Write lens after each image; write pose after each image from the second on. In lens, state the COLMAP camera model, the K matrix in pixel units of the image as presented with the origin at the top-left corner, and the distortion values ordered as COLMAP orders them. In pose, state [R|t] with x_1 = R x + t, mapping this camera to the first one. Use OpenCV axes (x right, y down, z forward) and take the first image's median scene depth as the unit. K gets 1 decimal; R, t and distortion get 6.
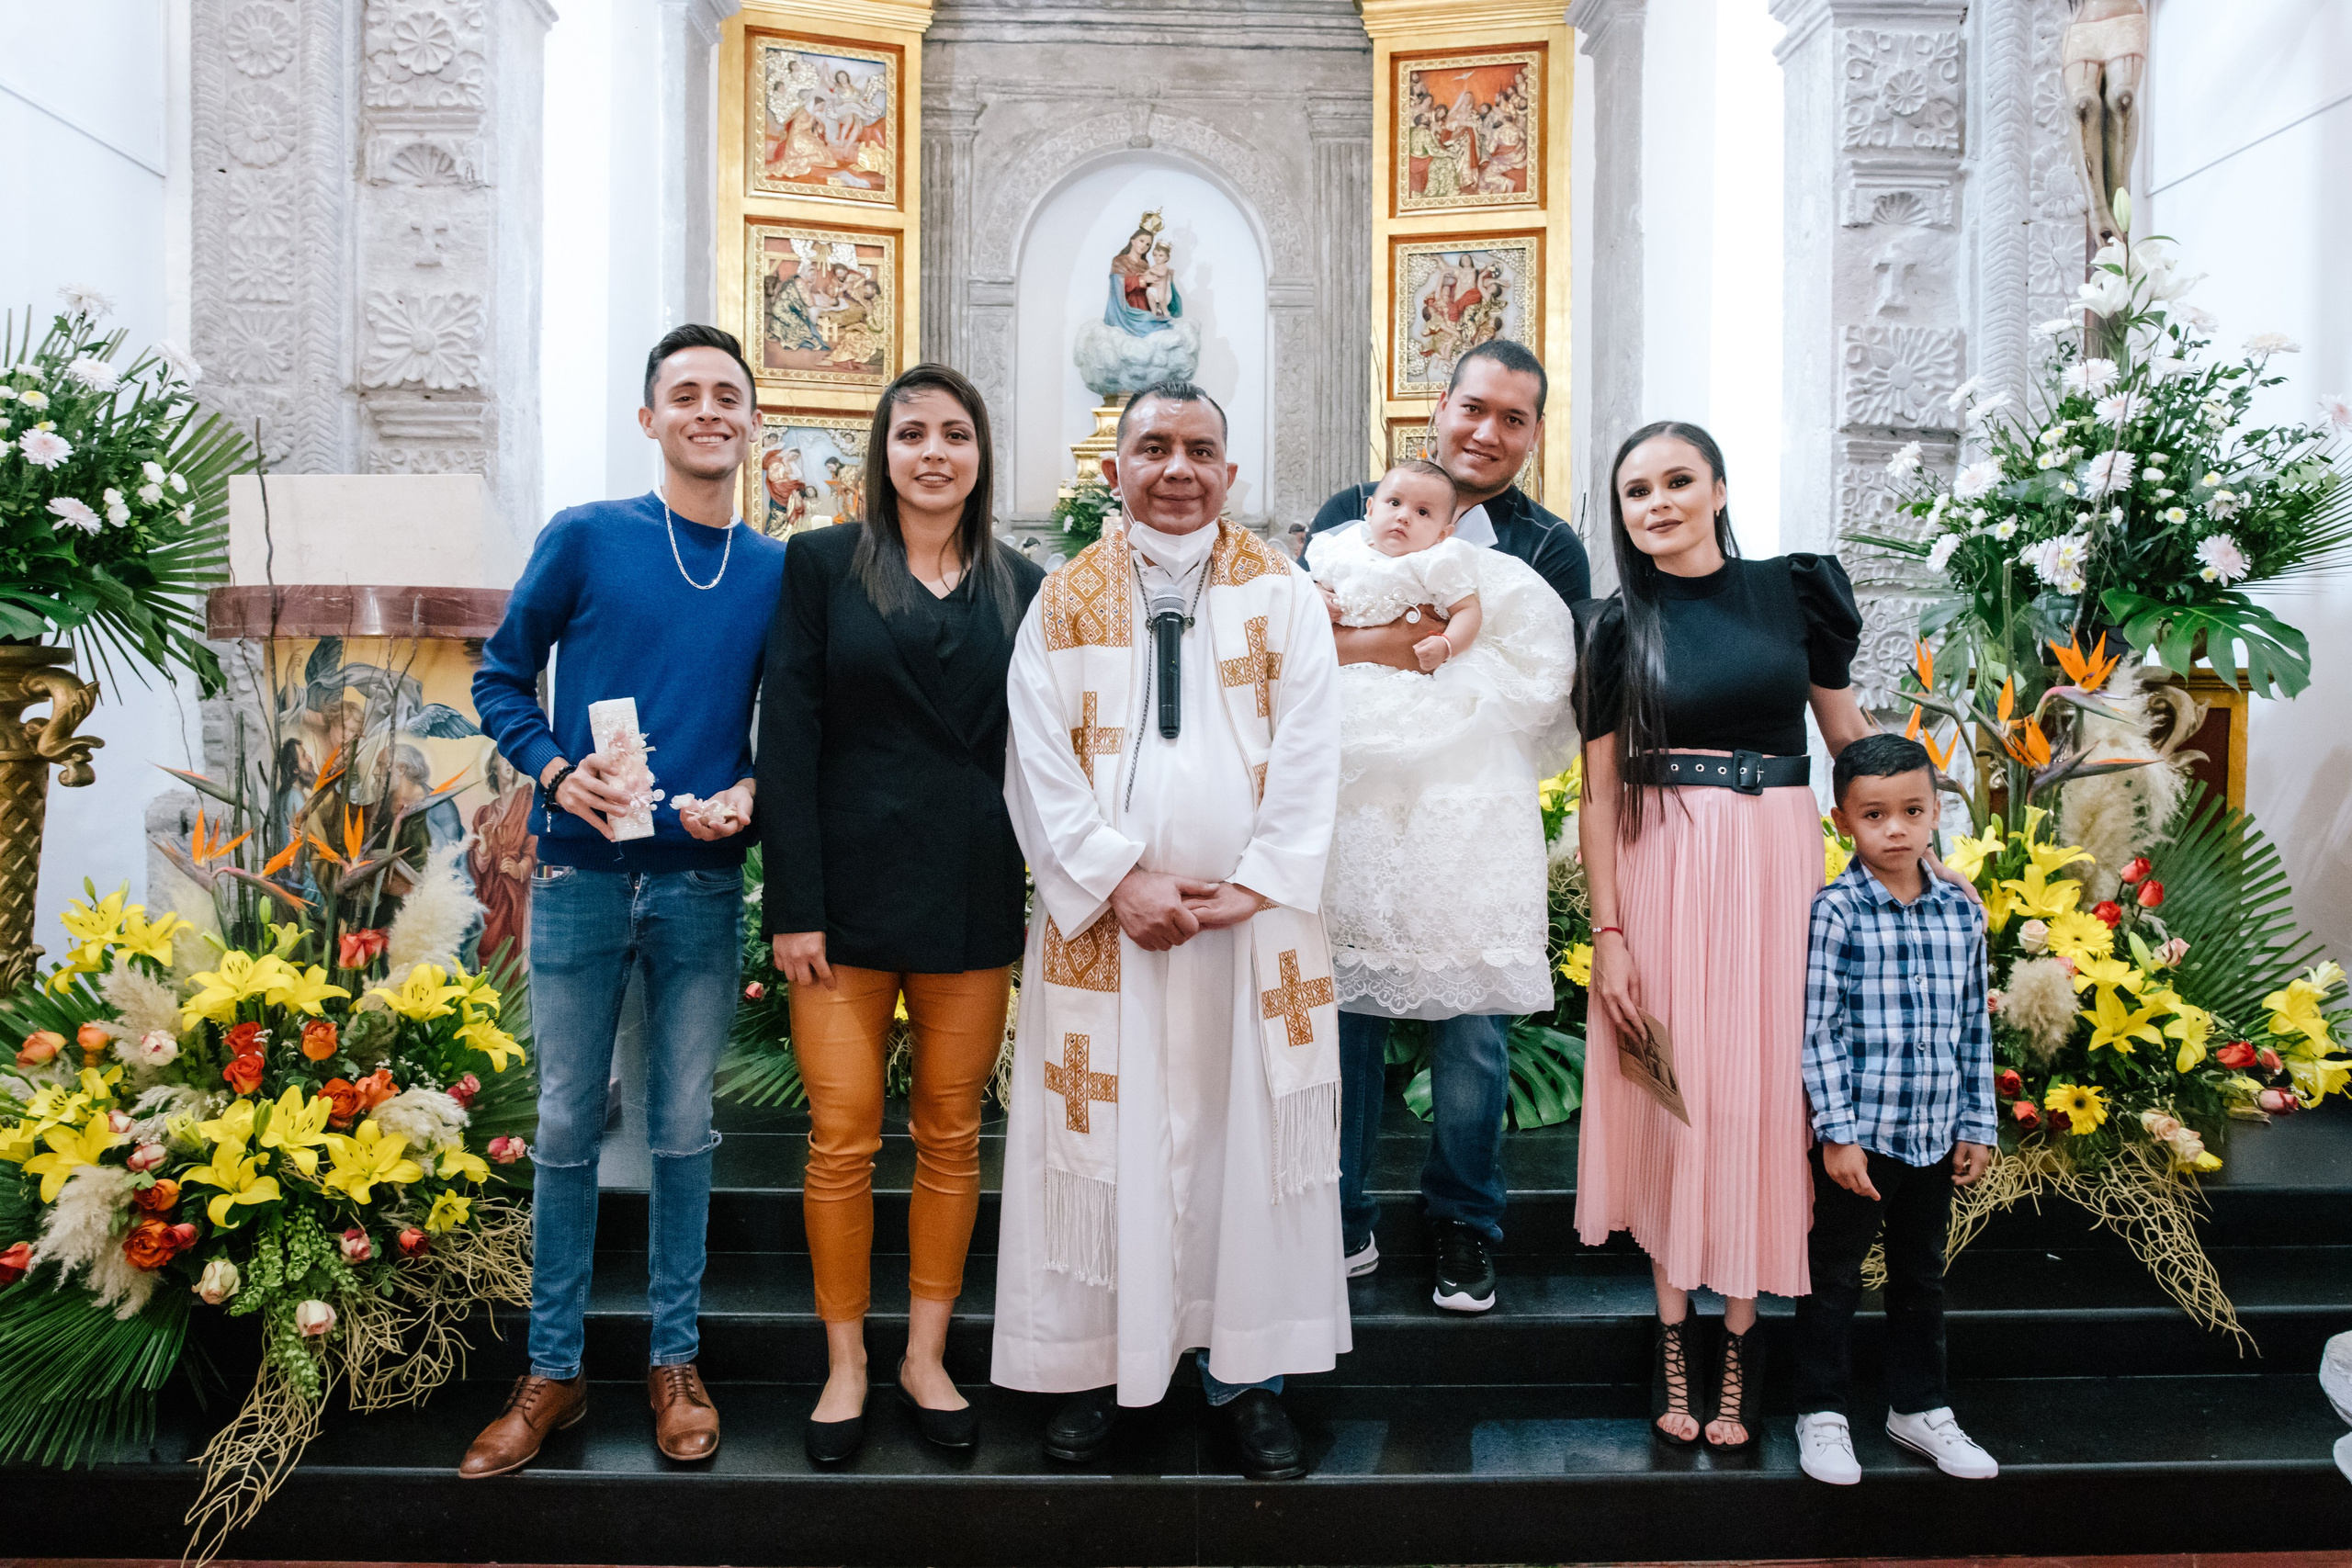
lens RADIAL K [[1620.2, 0, 1176.0], [0, 1620.2, 784.0], [0, 0, 1]] dist [-0.064636, 0.027732]
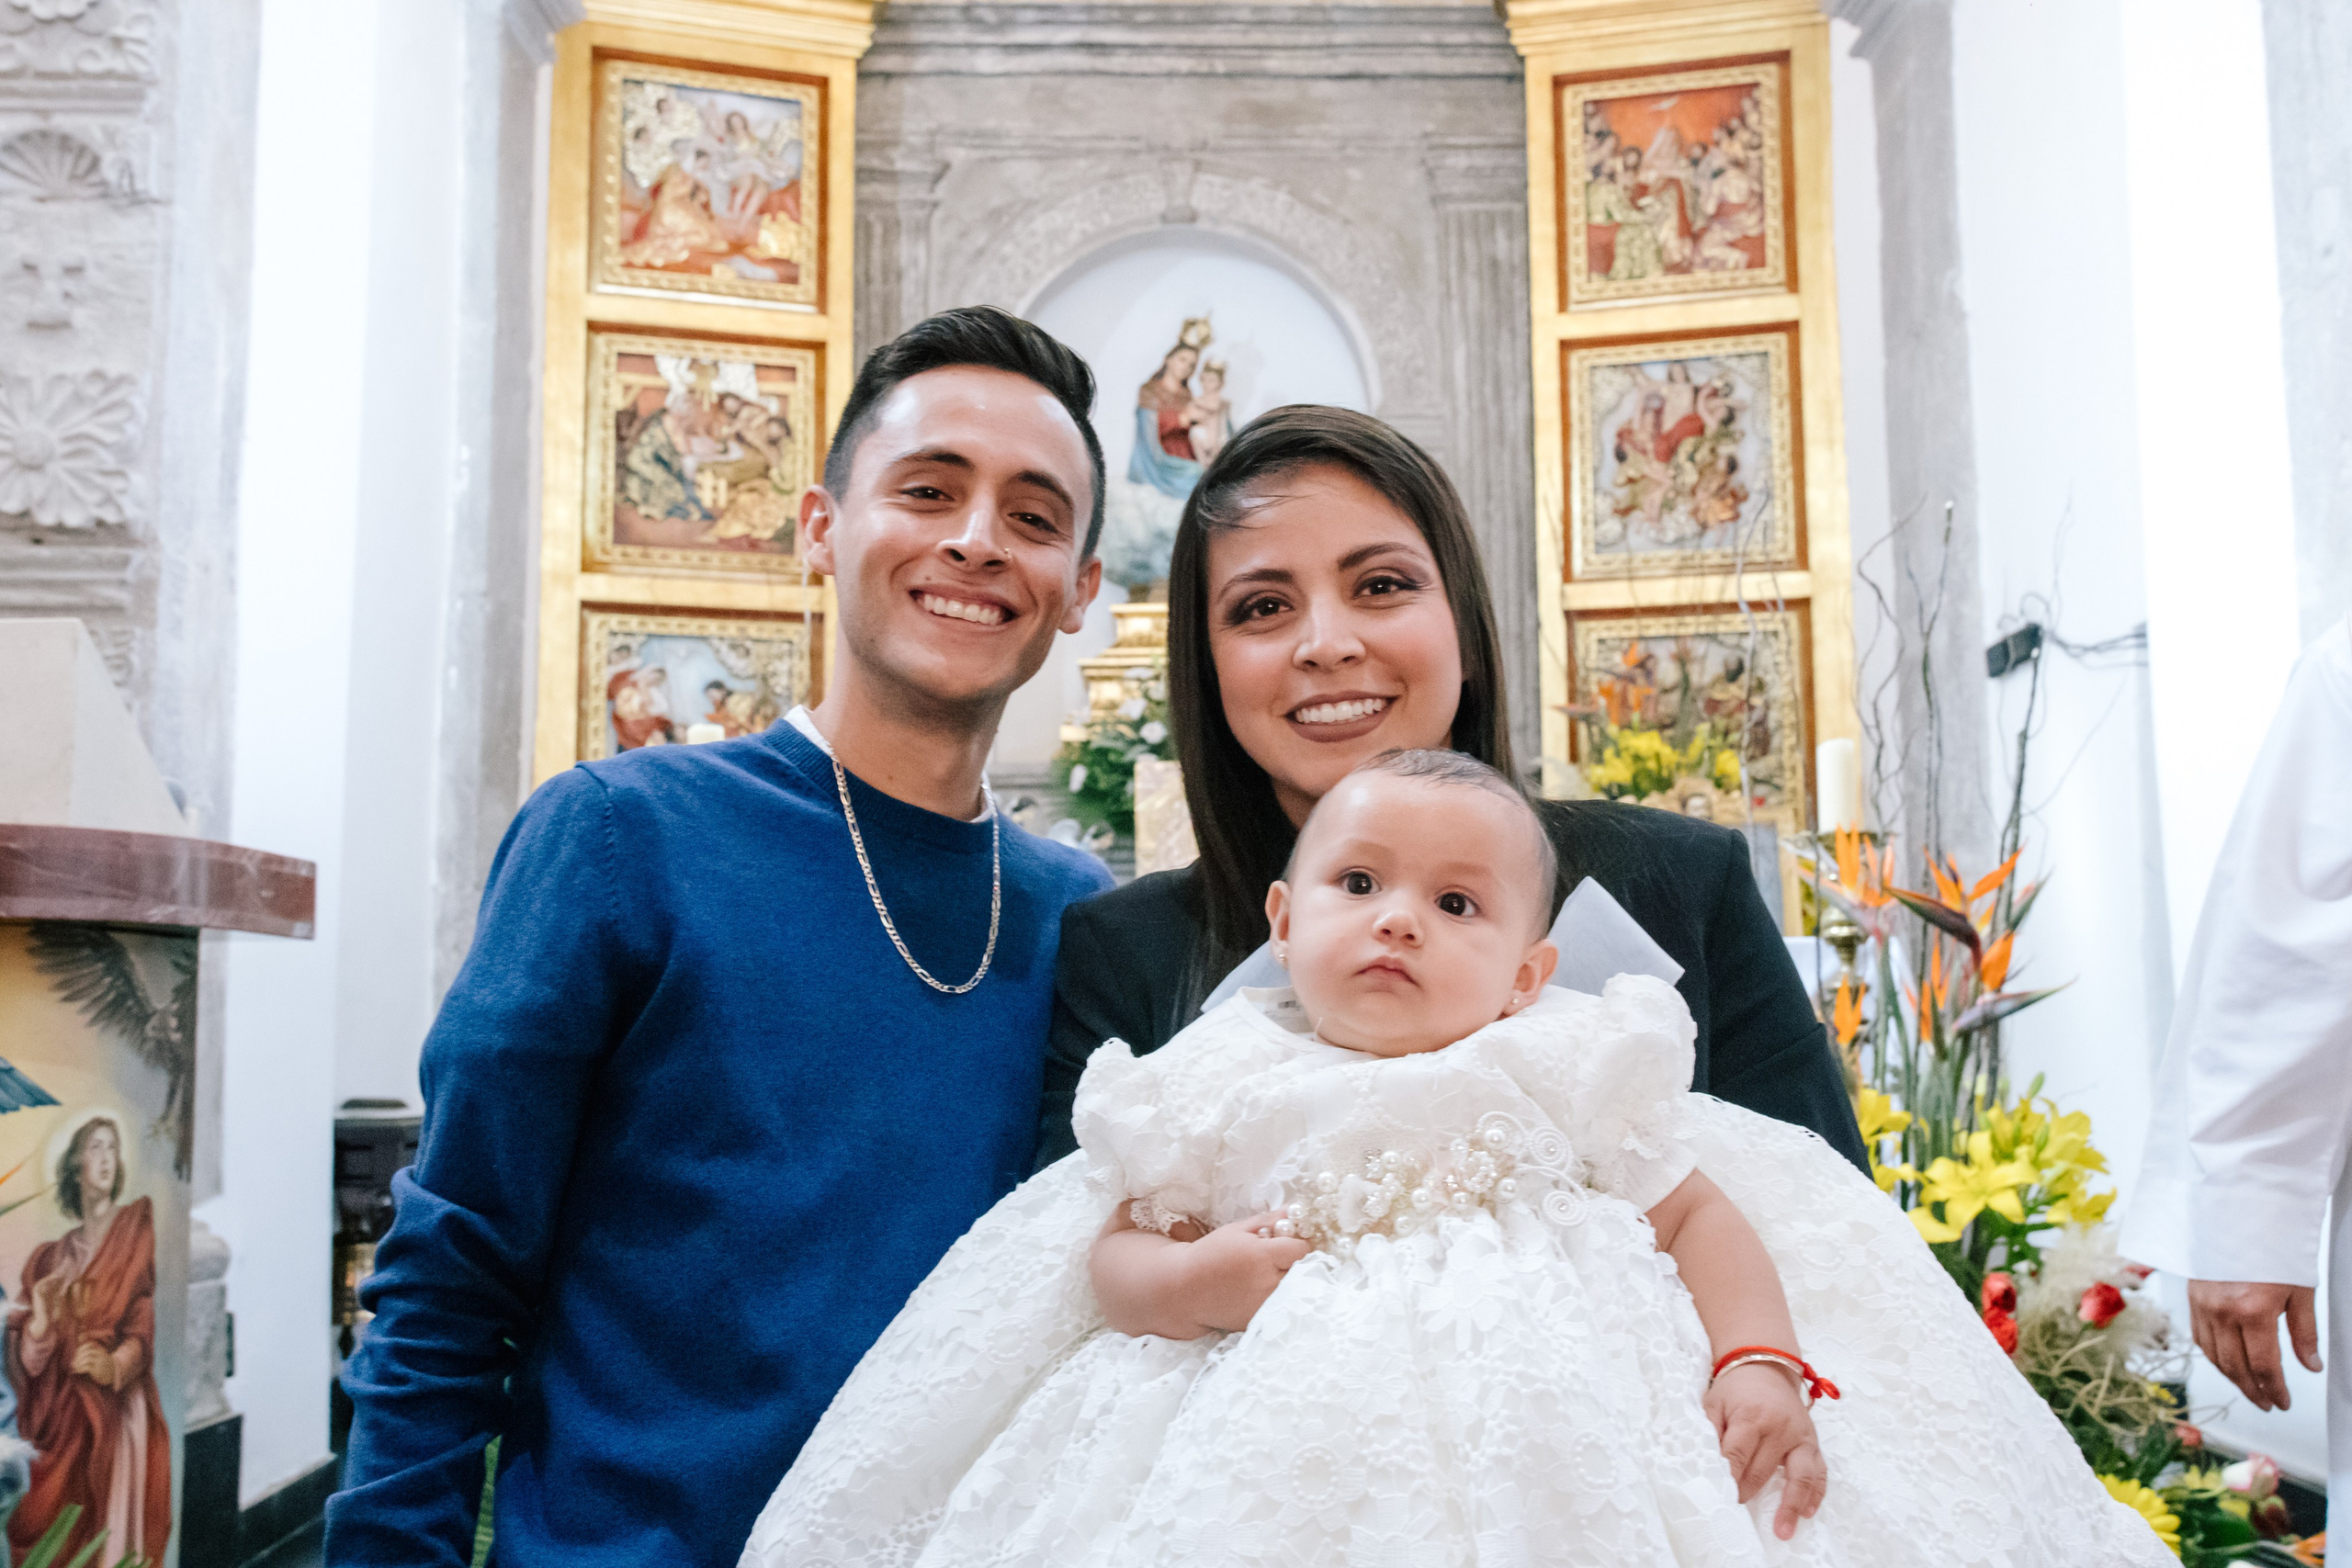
lens RADIAL K [[2334.6, 0, 1176.0], [0, 2334.6, 784.0], [0, 0, 1]] dist [0.007919, 0.076847]
pose [[0.999851, -0.014954, -0.008626, -0.038330], [0.013280, 0.985507, -0.169117, 0.000508], [0.011030, 0.168977, 0.985558, 0.154655]]
